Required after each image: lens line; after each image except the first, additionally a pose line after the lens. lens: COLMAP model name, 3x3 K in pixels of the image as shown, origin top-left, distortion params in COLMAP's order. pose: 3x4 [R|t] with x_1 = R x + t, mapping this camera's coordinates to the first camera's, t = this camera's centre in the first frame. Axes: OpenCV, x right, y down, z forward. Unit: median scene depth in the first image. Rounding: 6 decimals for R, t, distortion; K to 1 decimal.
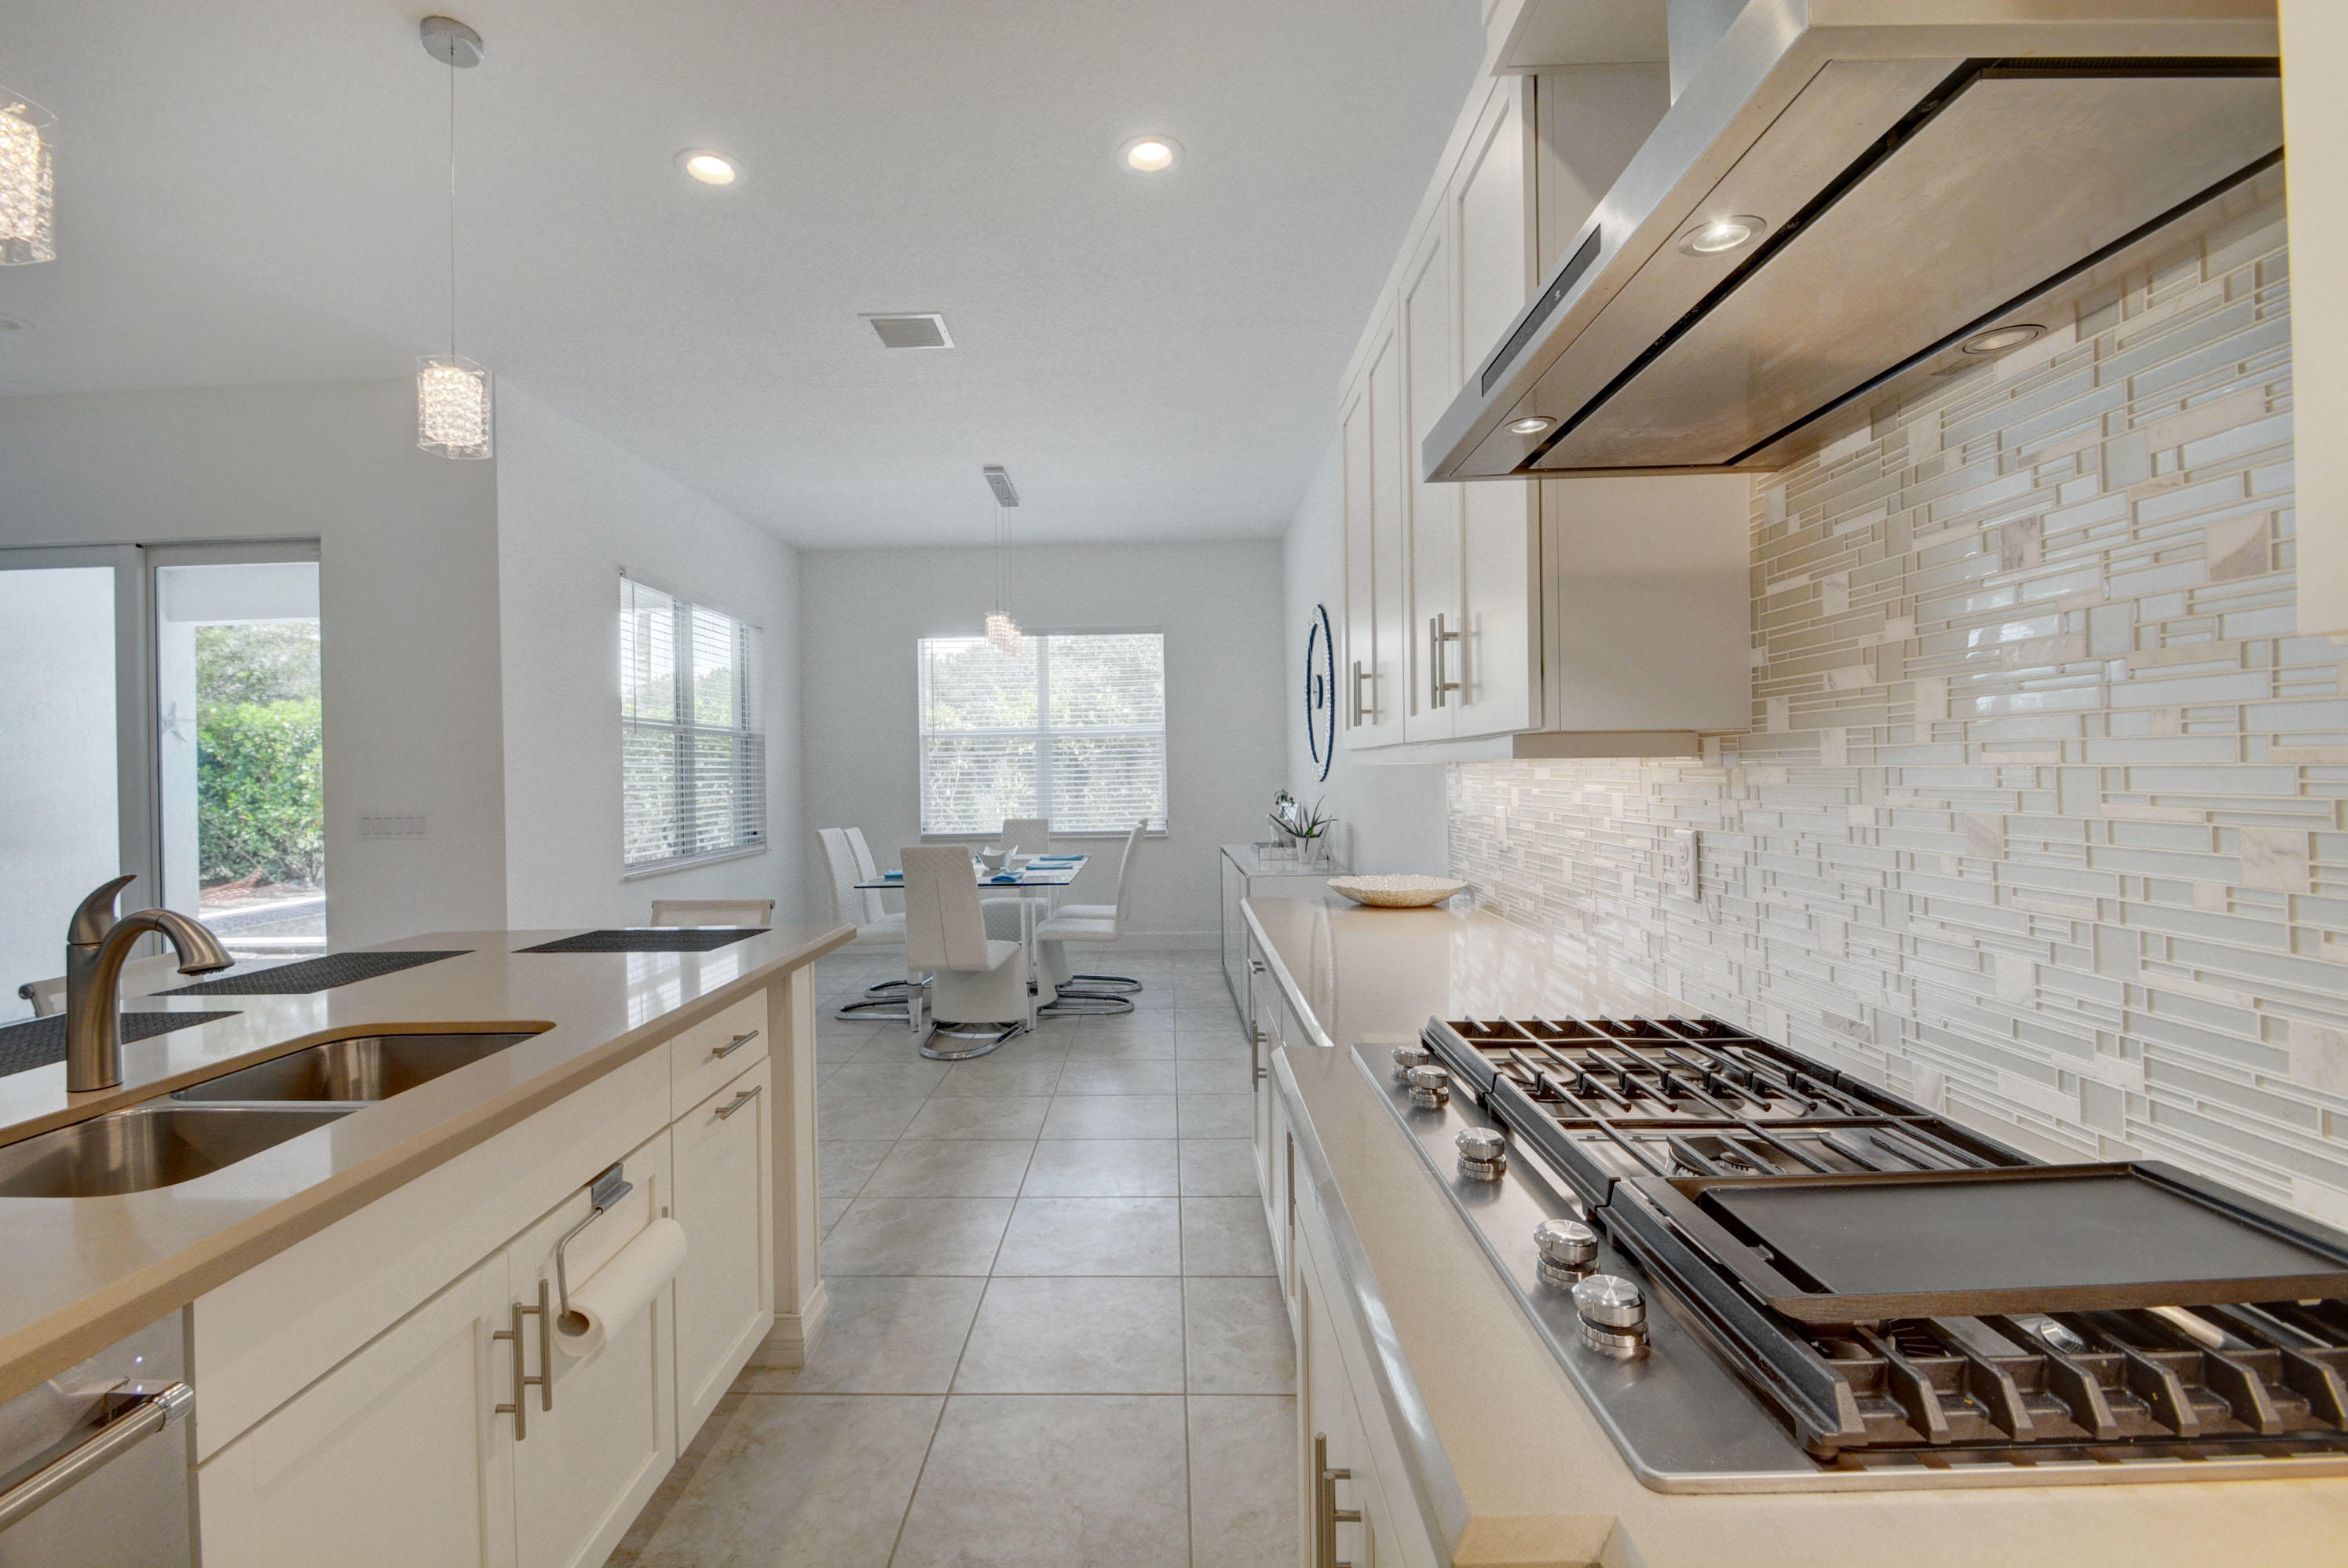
lens RADIAL K [[1032.0, 0, 1145.8], [0, 1032.0, 769.8], [0, 0, 1]] dist [0.016807, -0.021272]
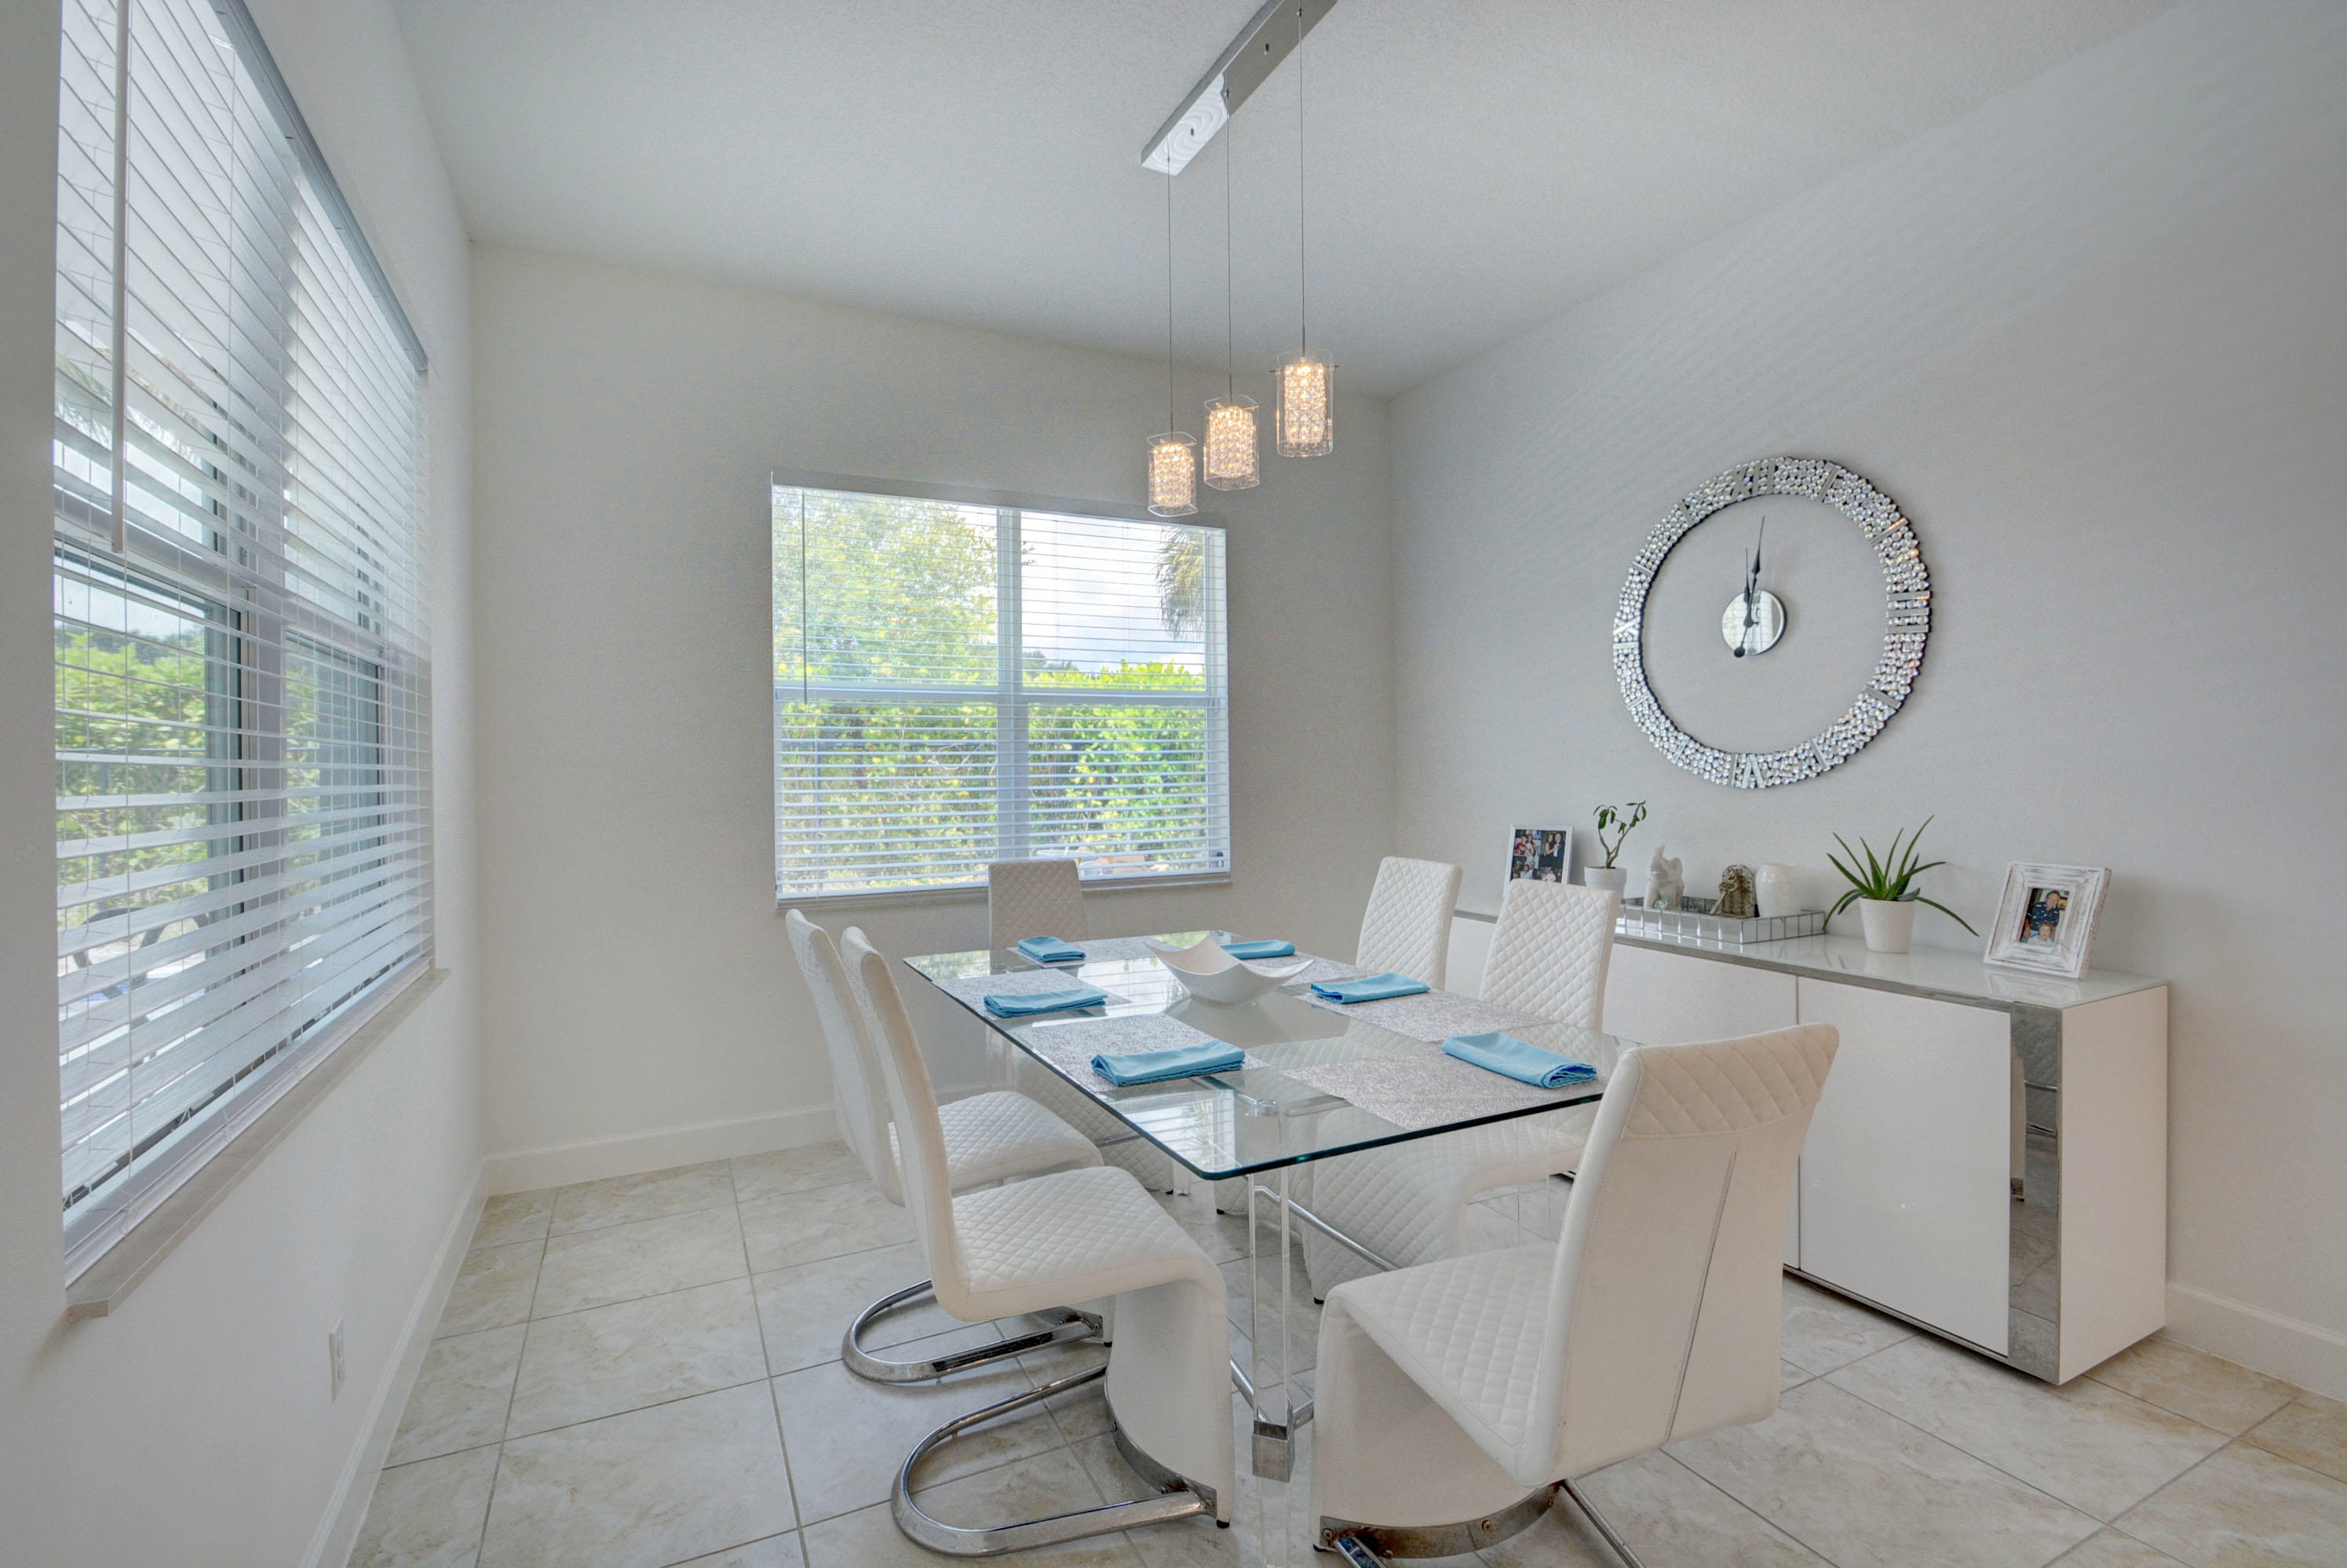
lens RADIAL K [[1035.7, 0, 1138.1], [0, 1035.7, 770.8], [0, 0, 1]] dist [0.012324, -0.016593]
pose [[0.896262, 0.006203, 0.443482, -0.771057], [-0.003742, 0.999972, -0.006425, 0.017346], [-0.443509, 0.004098, 0.896260, 1.402649]]
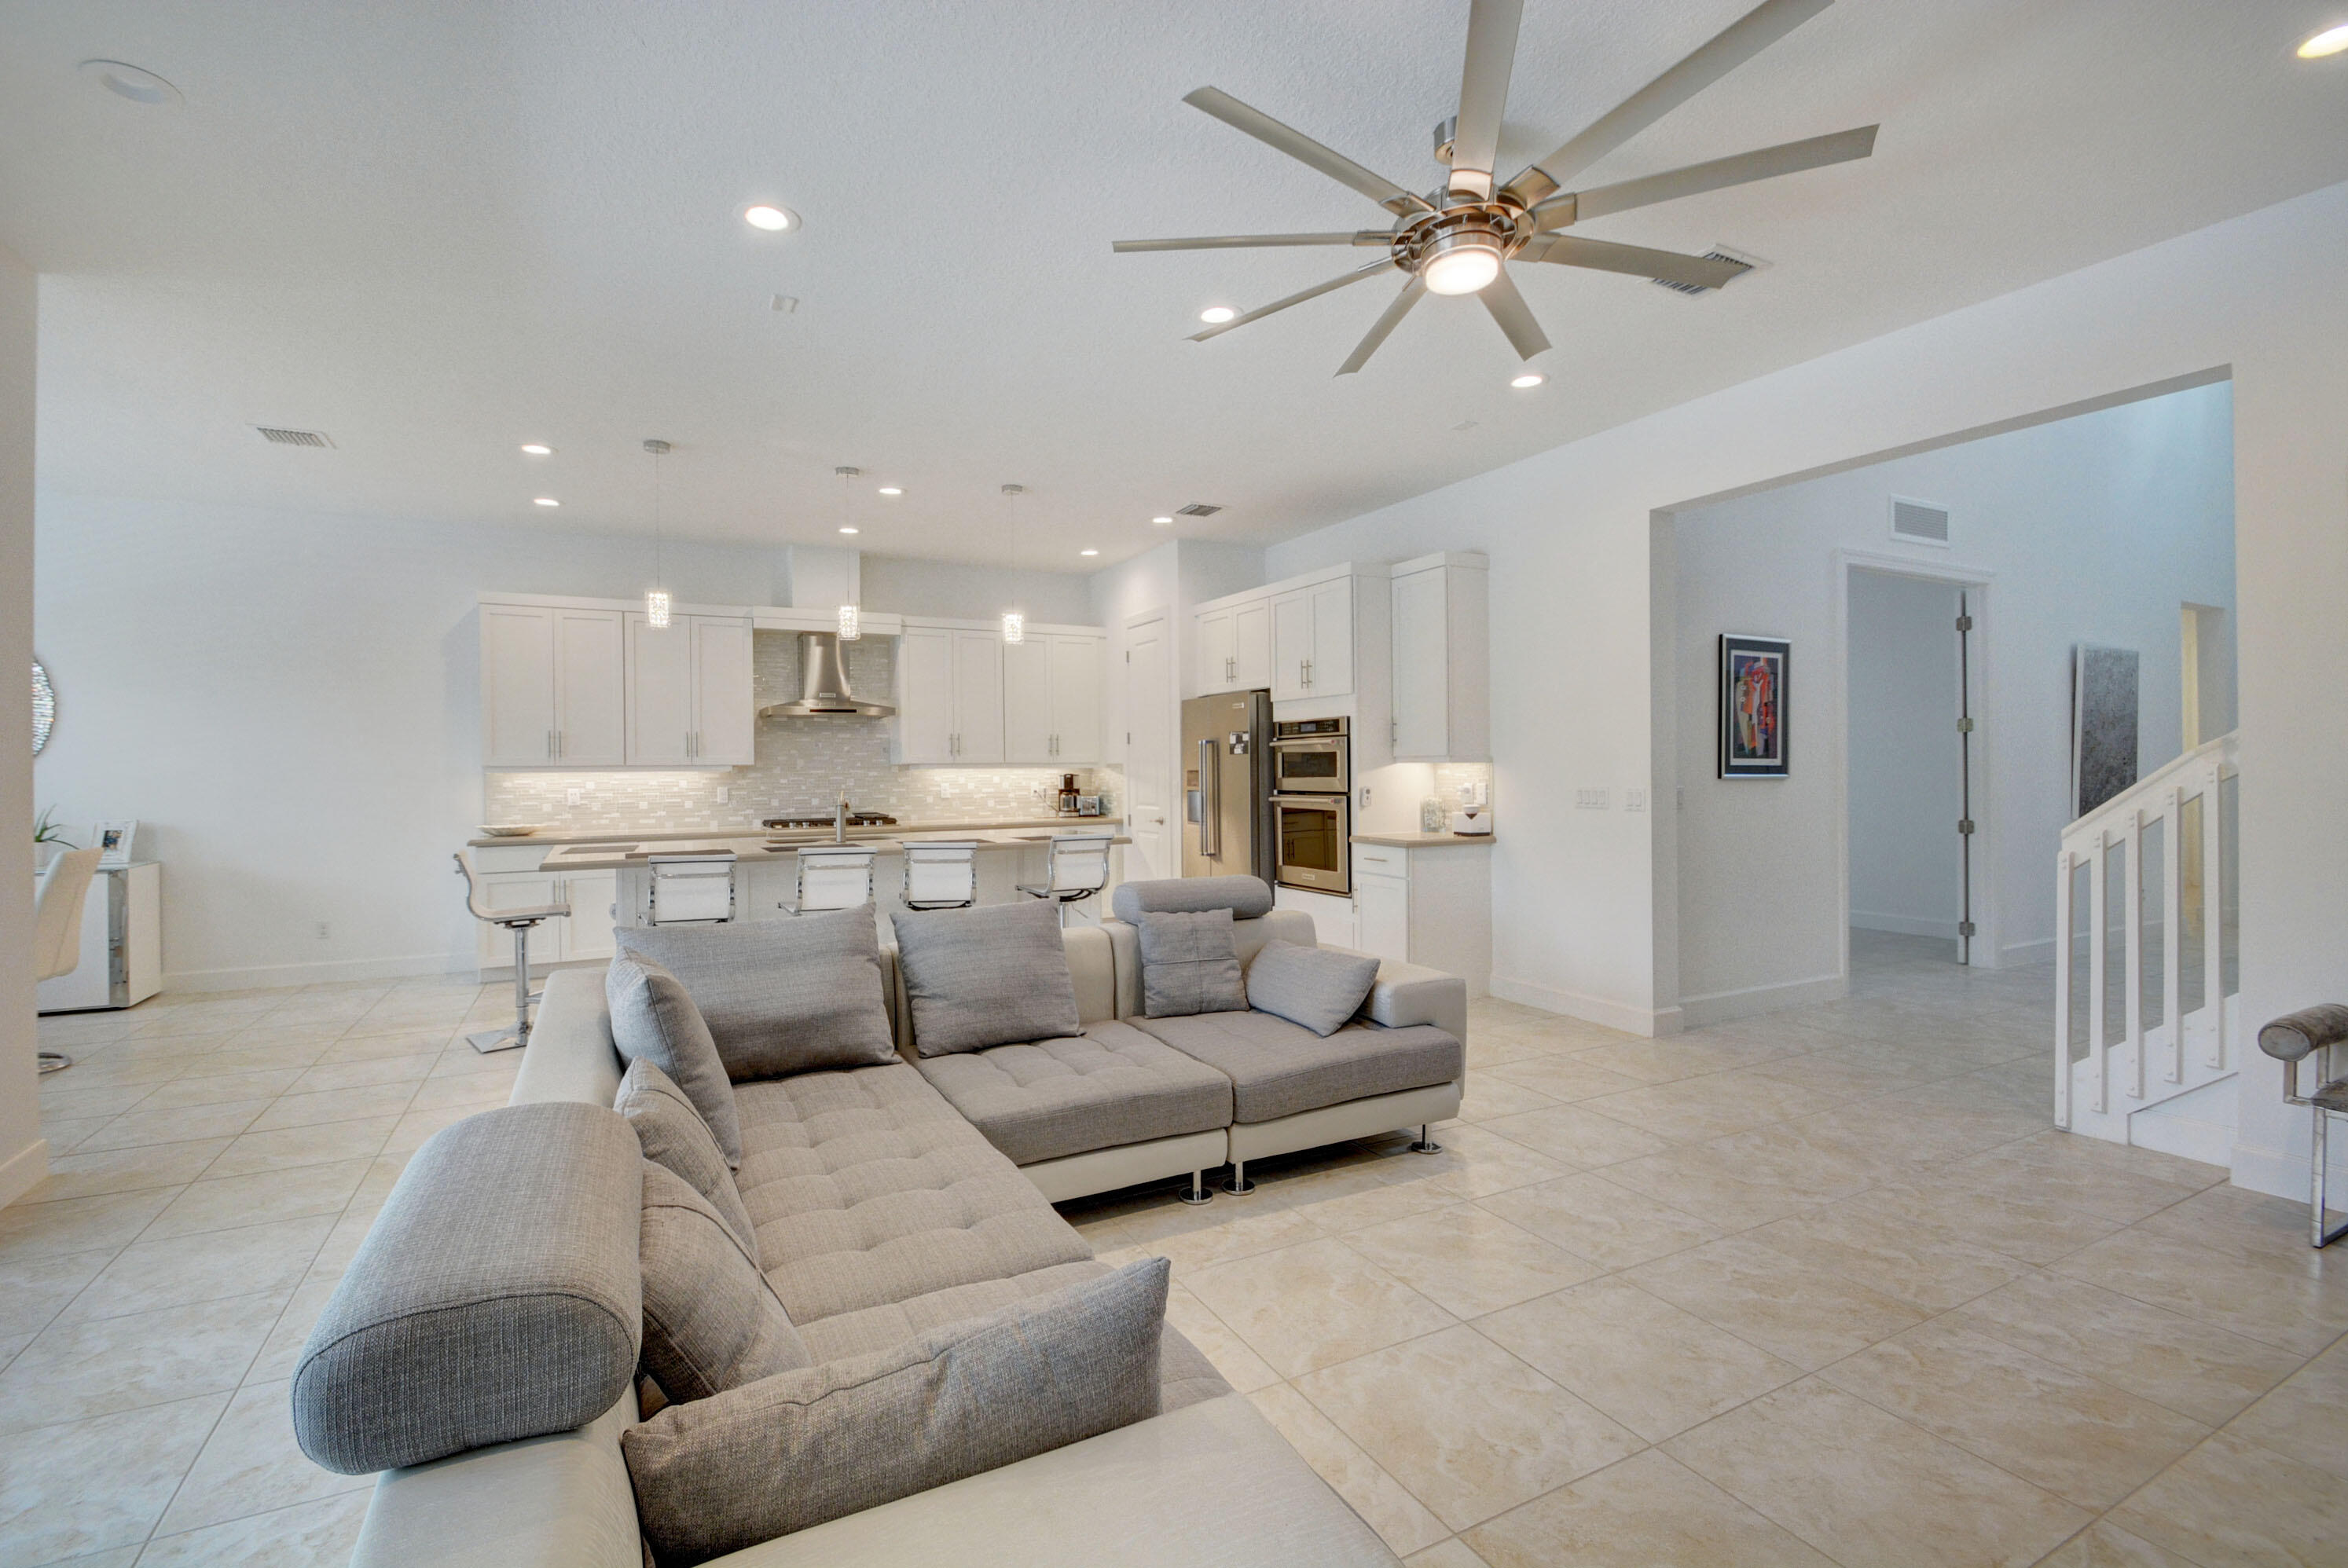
lens RADIAL K [[1036.1, 0, 1138.6], [0, 1036.1, 770.8], [0, 0, 1]] dist [0.012324, -0.016593]
pose [[-0.469114, 0.018692, 0.882940, -2.648145], [0.014614, 0.999803, -0.013401, 0.044808], [-0.883017, 0.006616, -0.469295, 0.953716]]
